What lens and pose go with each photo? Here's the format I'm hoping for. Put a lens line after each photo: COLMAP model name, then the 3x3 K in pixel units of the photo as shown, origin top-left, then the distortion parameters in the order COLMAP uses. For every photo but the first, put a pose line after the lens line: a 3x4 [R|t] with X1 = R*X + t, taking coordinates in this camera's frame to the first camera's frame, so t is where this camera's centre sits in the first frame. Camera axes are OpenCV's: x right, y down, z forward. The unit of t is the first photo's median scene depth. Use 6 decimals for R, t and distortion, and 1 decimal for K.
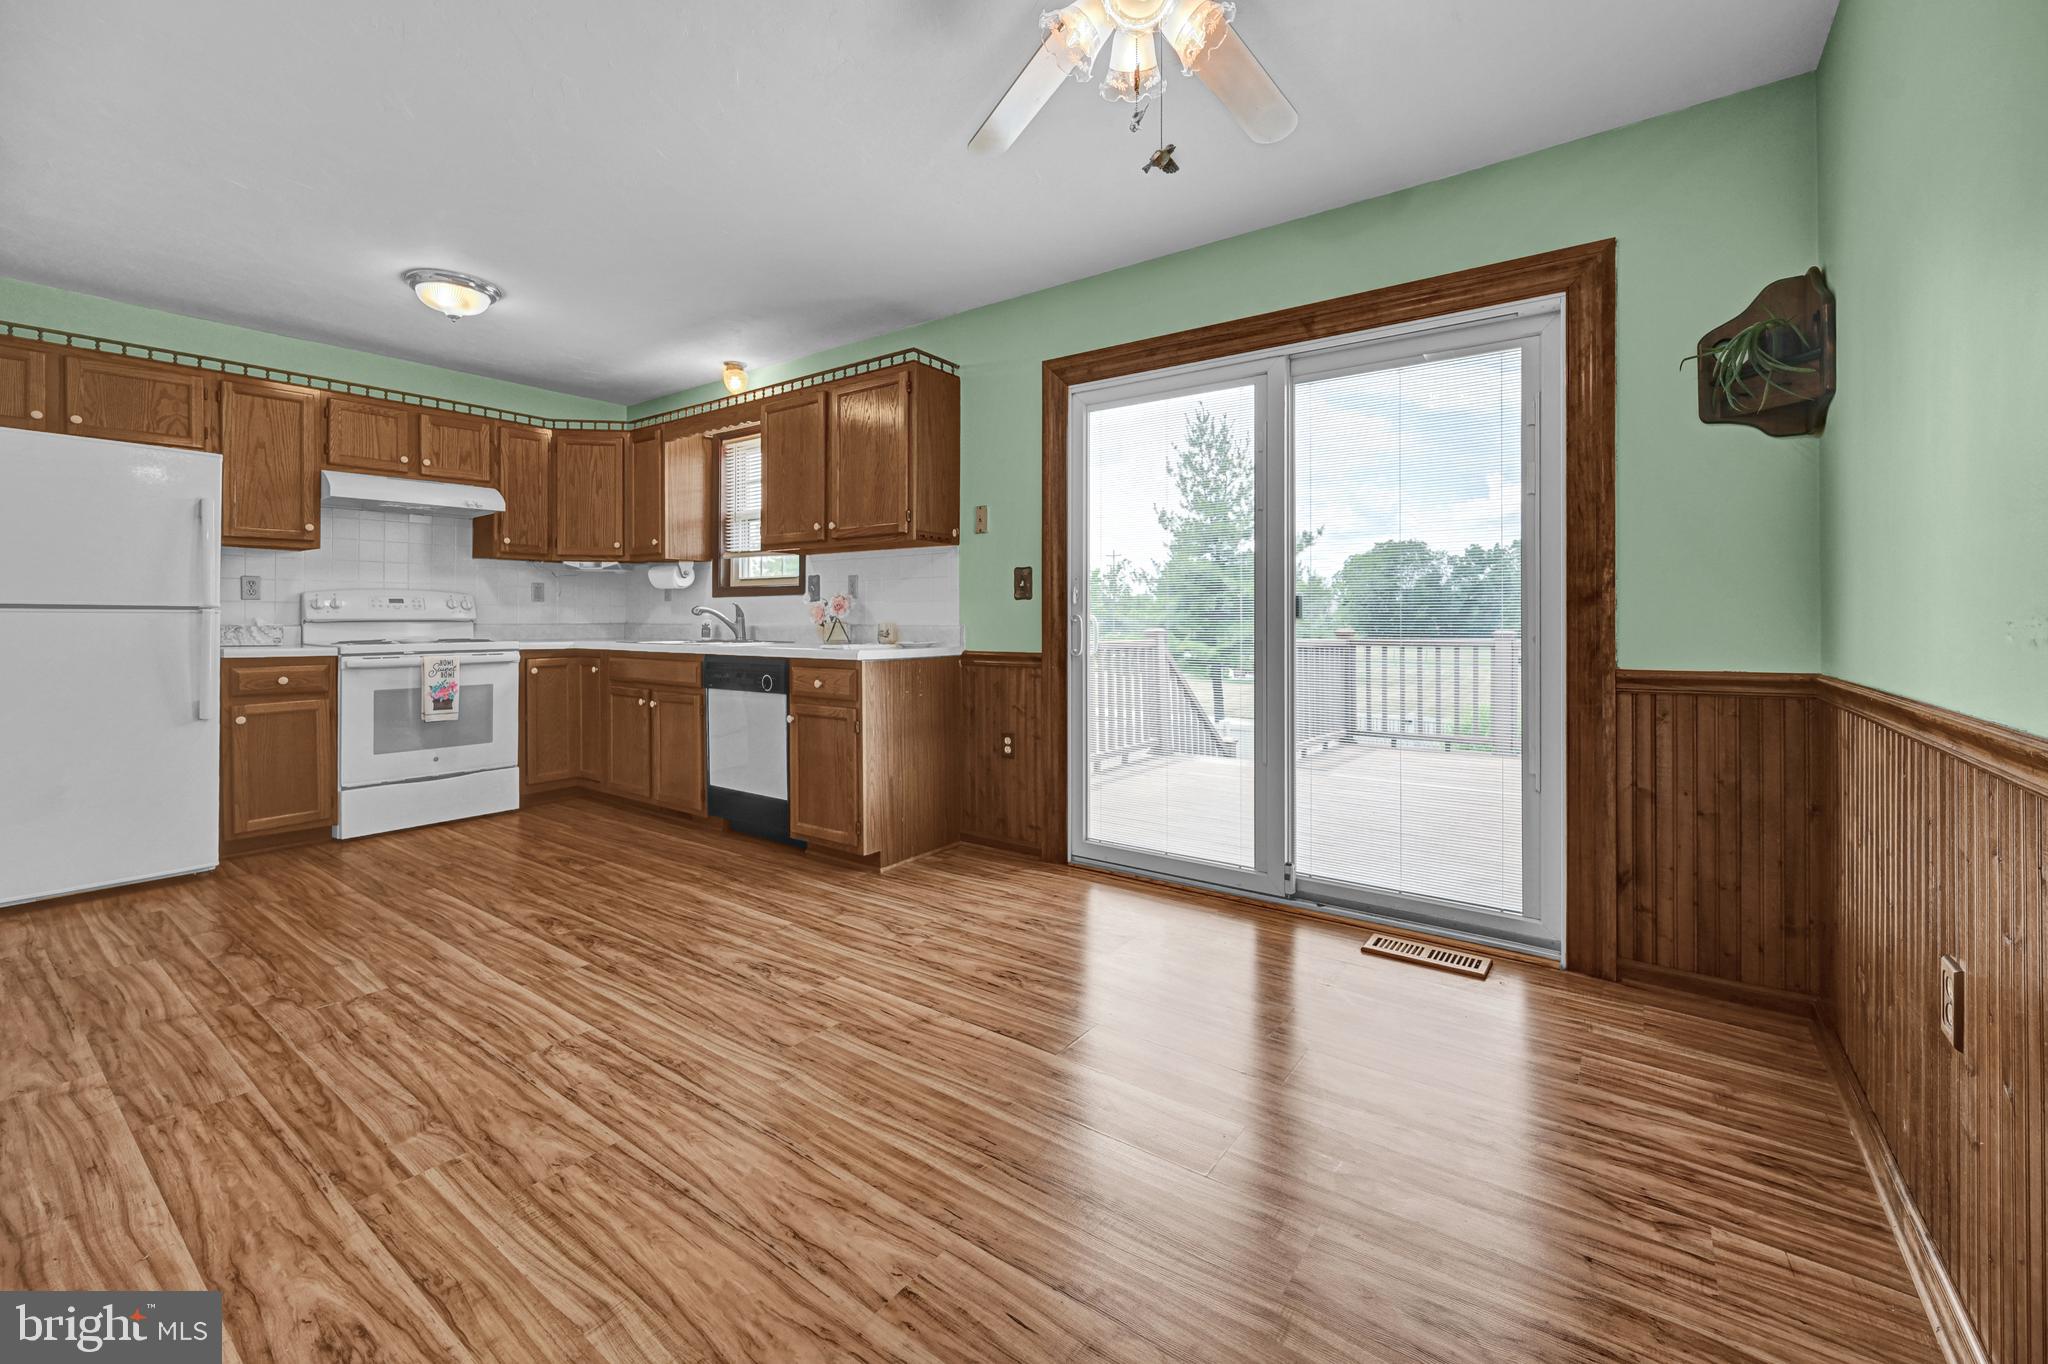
lens RADIAL K [[842.4, 0, 1026.8], [0, 842.4, 617.6], [0, 0, 1]] dist [-0.000595, -0.000018]
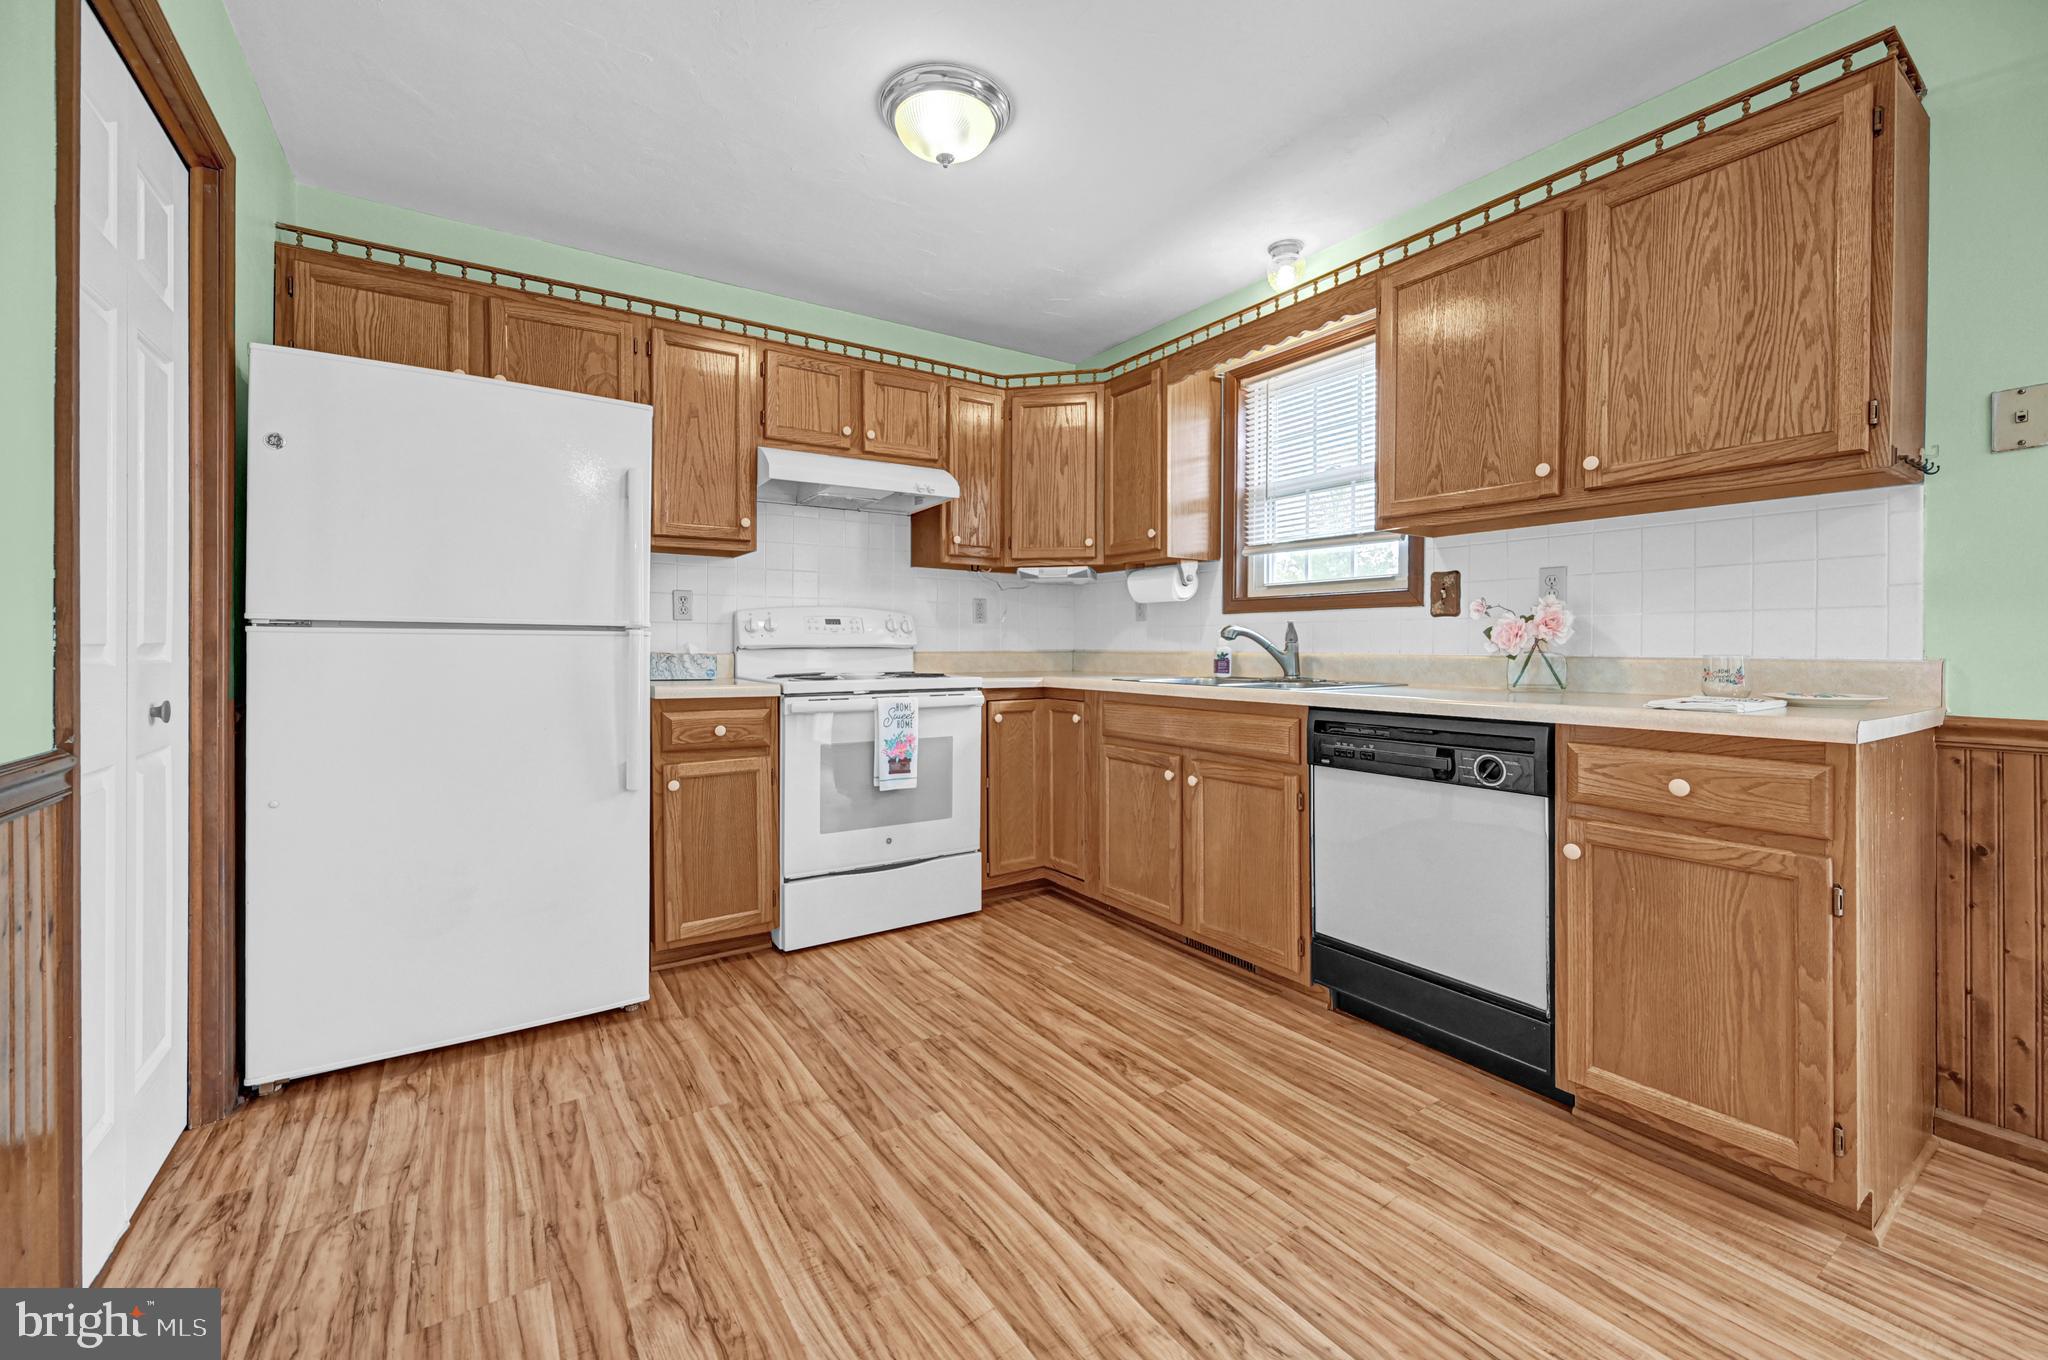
lens RADIAL K [[827.5, 0, 1014.4], [0, 827.5, 648.6], [0, 0, 1]] dist [0.000222, 0.000210]
pose [[0.937468, 0.002189, -0.348066, -0.356769], [-0.000777, 0.999991, 0.004194, 0.001564], [0.348072, -0.003661, 0.937461, 0.377674]]
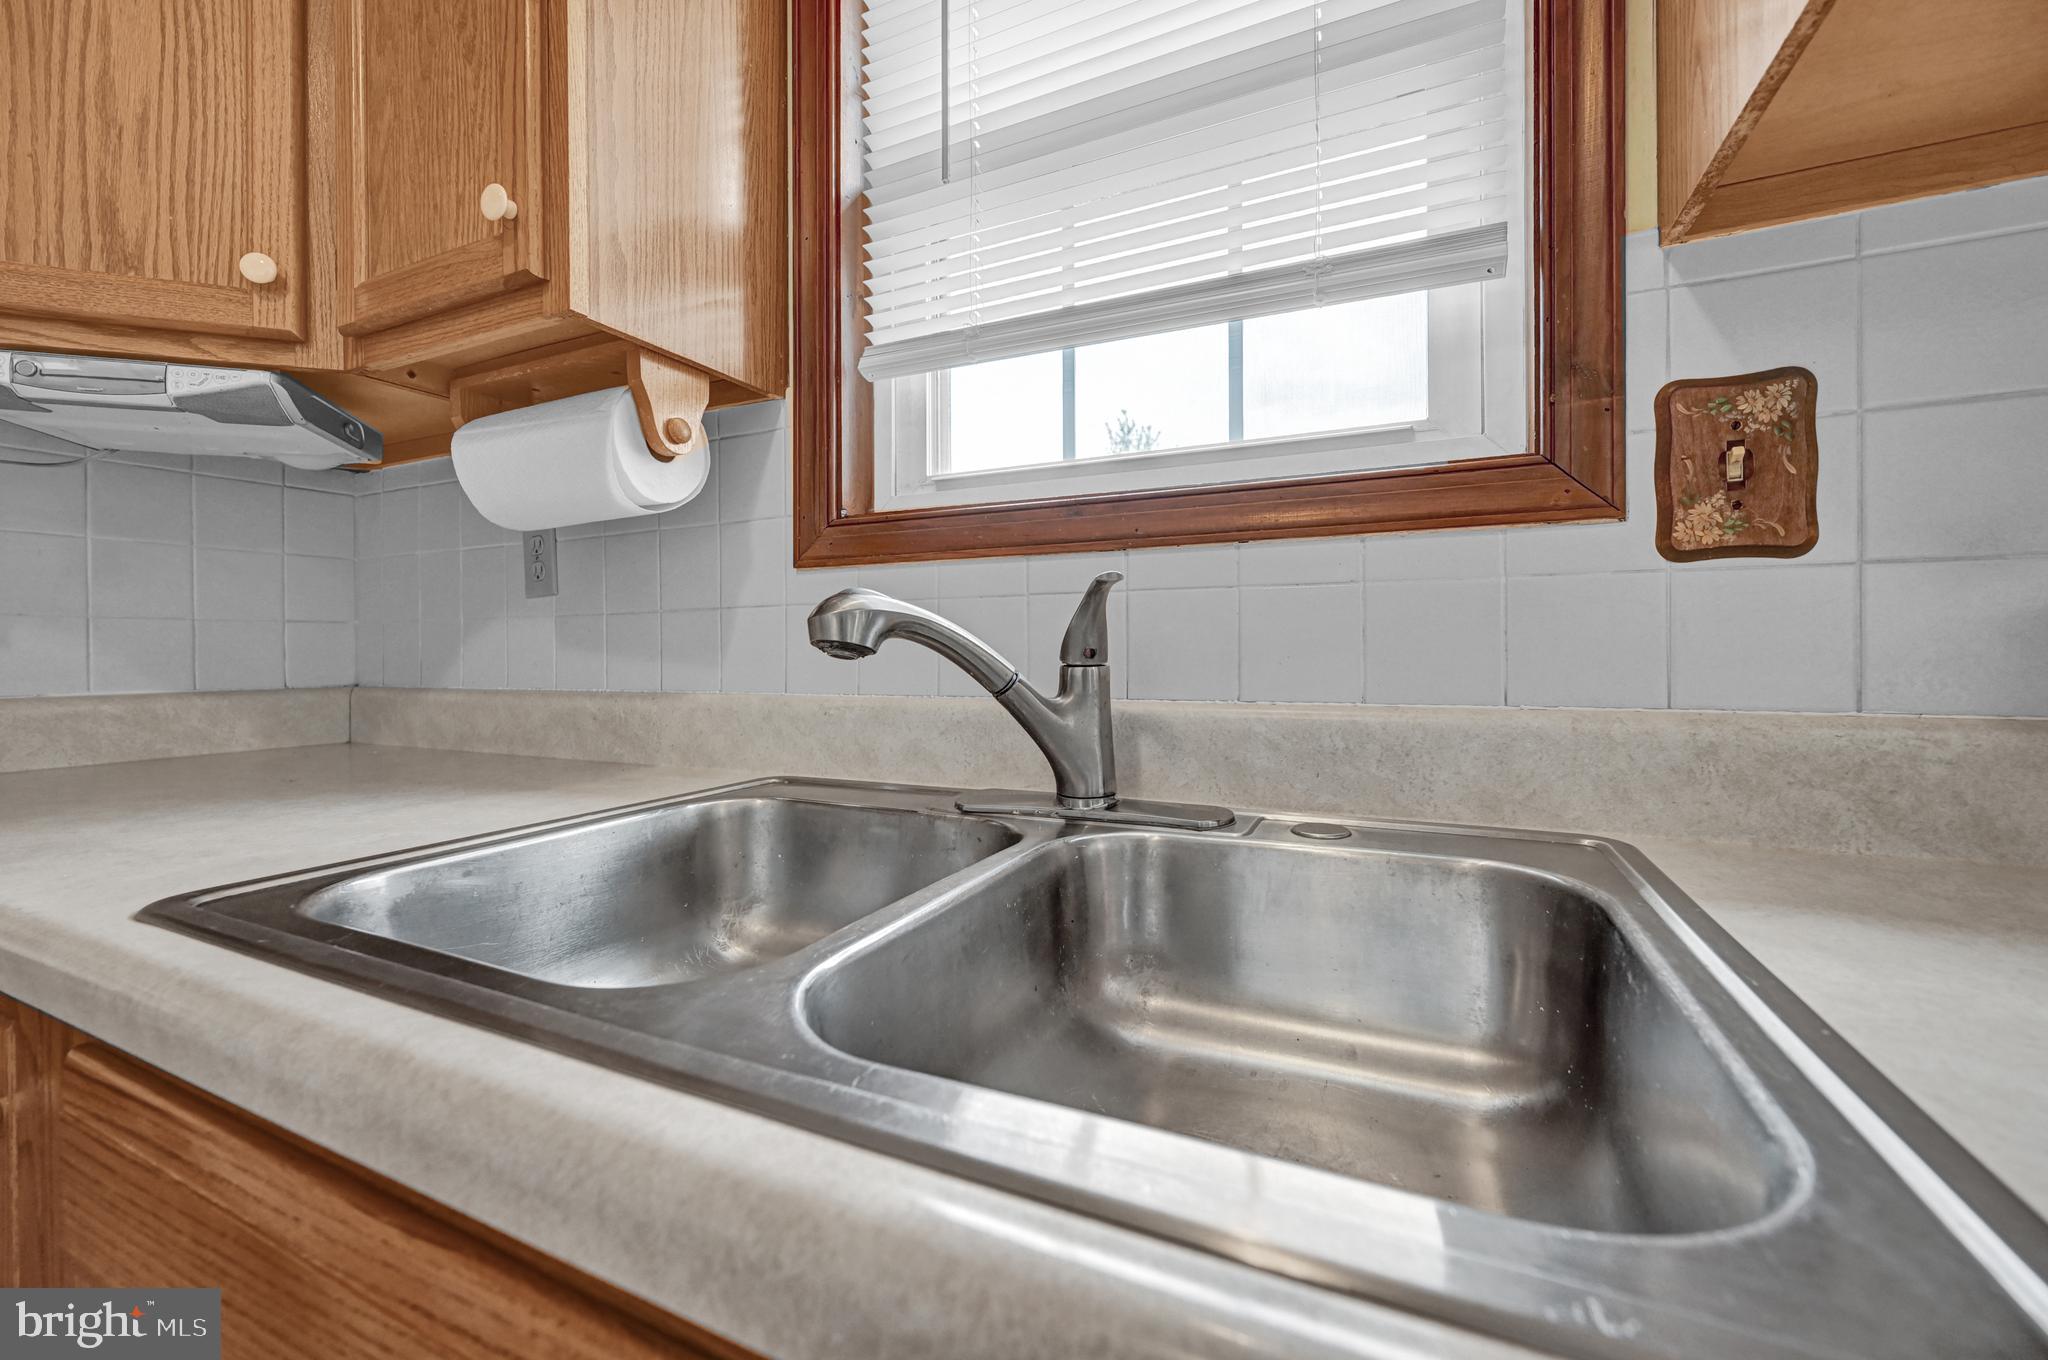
lens RADIAL K [[827.5, 0, 1014.4], [0, 827.5, 648.6], [0, 0, 1]] dist [0.000222, 0.000210]
pose [[0.983370, -0.006141, 0.181508, -0.426763], [0.006685, 0.999975, -0.002386, -0.003992], [-0.181488, 0.003560, 0.983387, 0.944075]]
